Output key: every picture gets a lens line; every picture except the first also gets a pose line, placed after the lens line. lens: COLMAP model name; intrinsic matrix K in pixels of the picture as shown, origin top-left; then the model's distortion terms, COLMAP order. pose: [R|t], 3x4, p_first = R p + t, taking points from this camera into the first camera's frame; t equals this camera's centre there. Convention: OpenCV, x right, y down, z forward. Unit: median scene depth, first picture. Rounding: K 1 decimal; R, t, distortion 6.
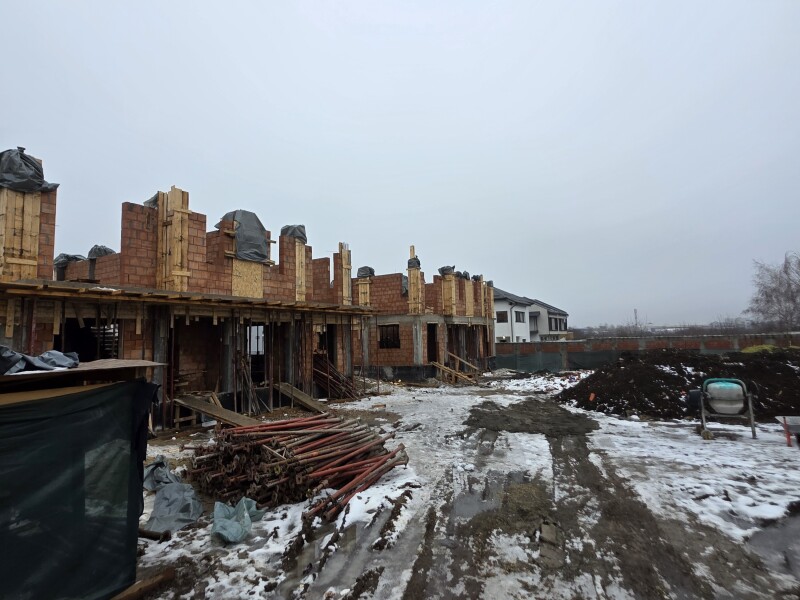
lens RADIAL K [[447.1, 0, 400.0], [0, 447.1, 300.0], [0, 0, 1]] dist [-0.001397, -0.000324]
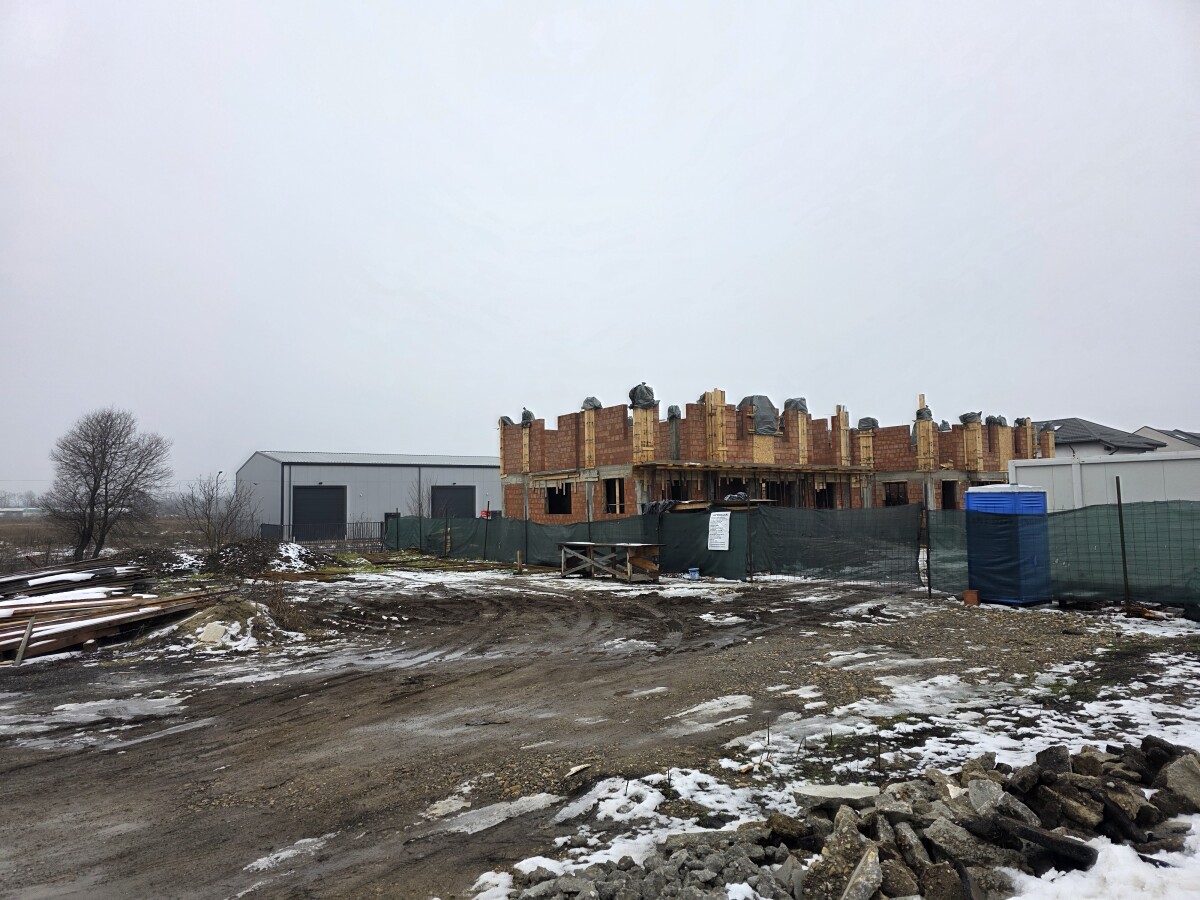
lens RADIAL K [[782.9, 0, 600.0], [0, 782.9, 450.0], [0, 0, 1]] dist [0.064956, -0.063793]
pose [[0.908588, -0.013685, -0.417469, 0.132529], [0.023718, 0.999541, 0.018855, -0.071710], [0.417020, -0.027033, 0.908495, -0.935626]]
